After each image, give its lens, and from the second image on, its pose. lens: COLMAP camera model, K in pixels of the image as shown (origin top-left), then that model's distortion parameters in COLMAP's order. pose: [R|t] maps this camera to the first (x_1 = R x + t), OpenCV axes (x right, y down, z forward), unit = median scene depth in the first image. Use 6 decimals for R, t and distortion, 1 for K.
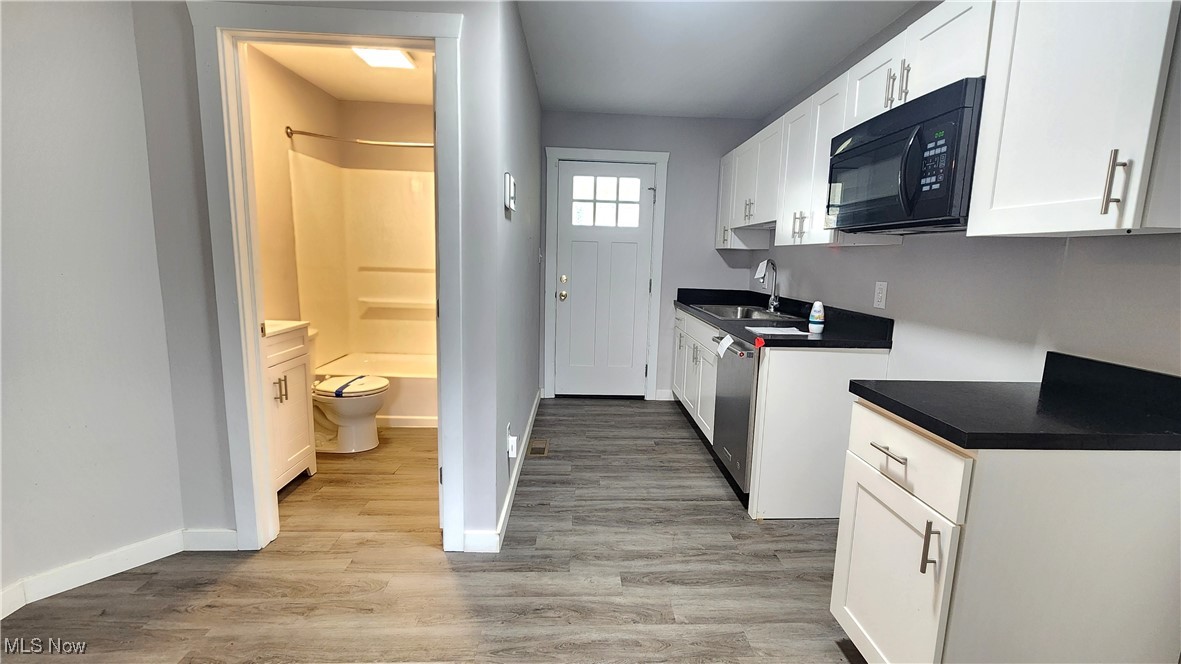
lens RADIAL K [[486.7, 0, 598.2], [0, 486.7, 330.0], [0, 0, 1]] dist [-0.000524, -0.000811]
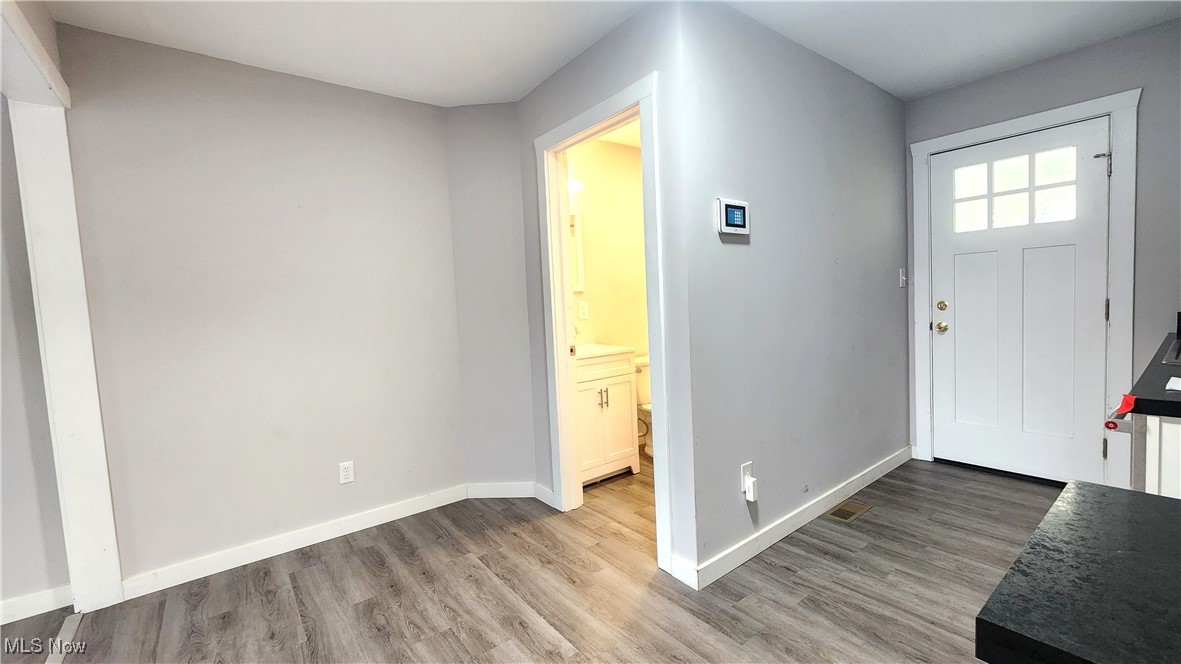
lens RADIAL K [[484.1, 0, 597.0], [0, 484.1, 328.0], [0, 0, 1]] dist [-0.000074, -0.000229]
pose [[0.580907, -0.009428, -0.813915, 0.411778], [-0.057909, 0.996920, -0.052879, 0.003522], [0.811907, 0.077851, 0.578573, 0.222104]]
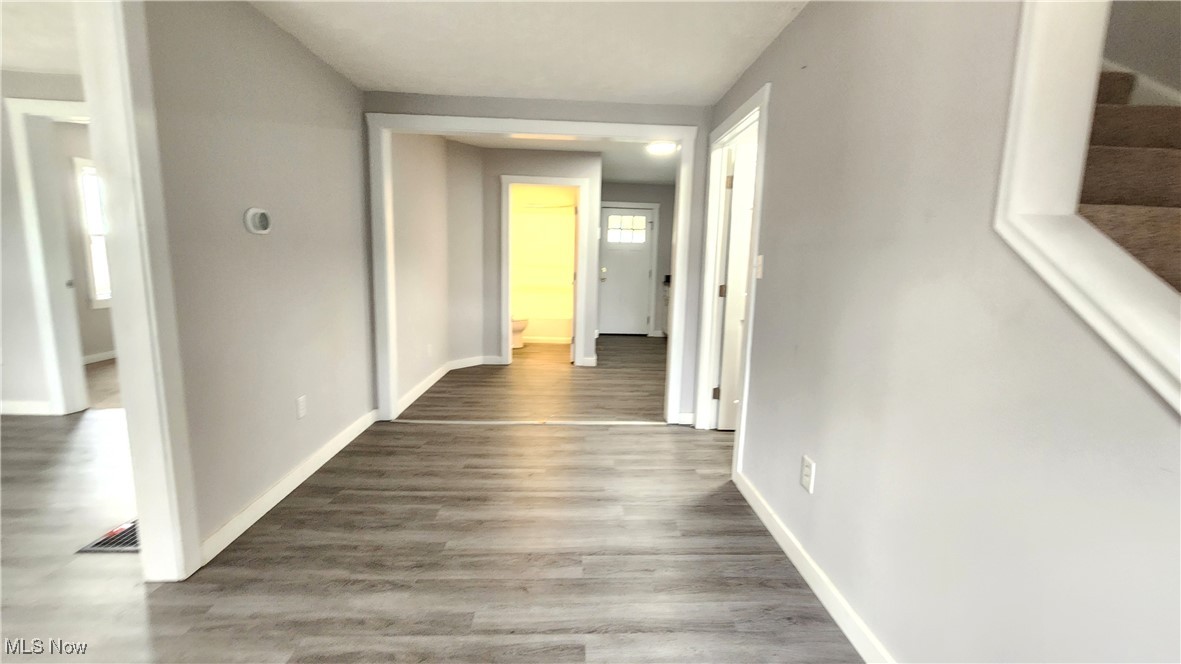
lens RADIAL K [[486.7, 0, 598.2], [0, 486.7, 330.0], [0, 0, 1]] dist [-0.000524, -0.000811]
pose [[0.999991, -0.003304, 0.002822, -0.178334], [0.003321, 0.999978, -0.005825, 0.242717], [-0.002803, 0.005835, 0.999979, -1.557032]]
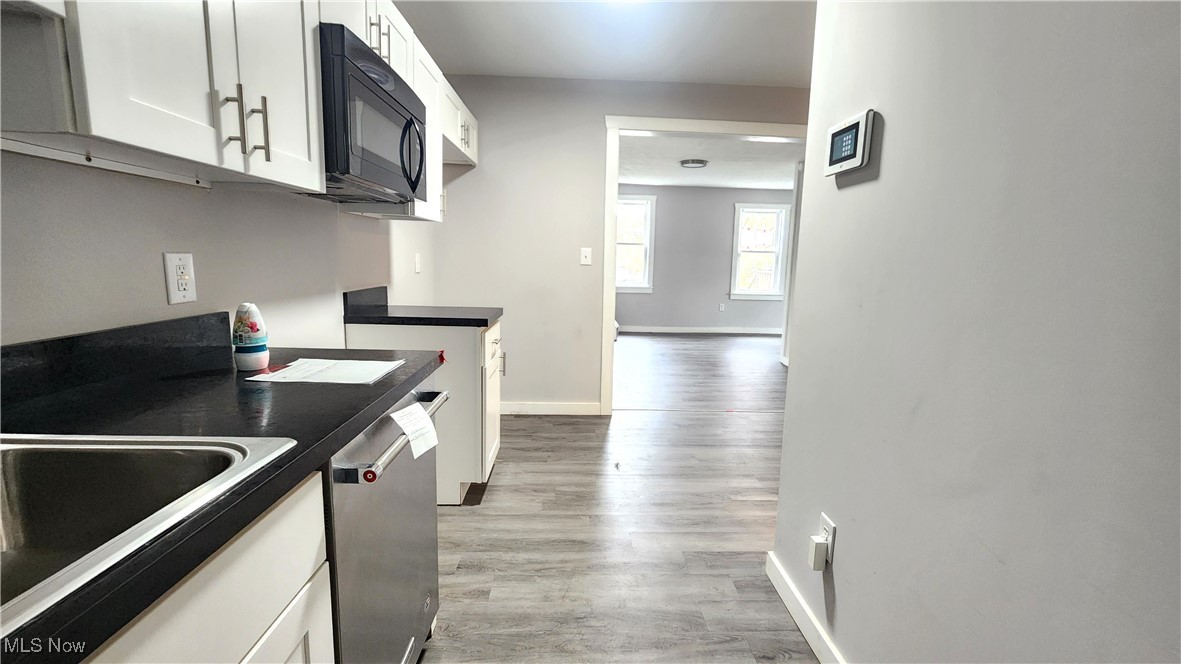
lens RADIAL K [[486.7, 0, 598.2], [0, 486.7, 330.0], [0, 0, 1]] dist [-0.000524, -0.000811]
pose [[-0.998340, -0.057104, -0.007544, 0.128902], [-0.056780, 0.953631, 0.295573, -0.205425], [-0.009684, 0.295511, -0.955290, 1.560863]]
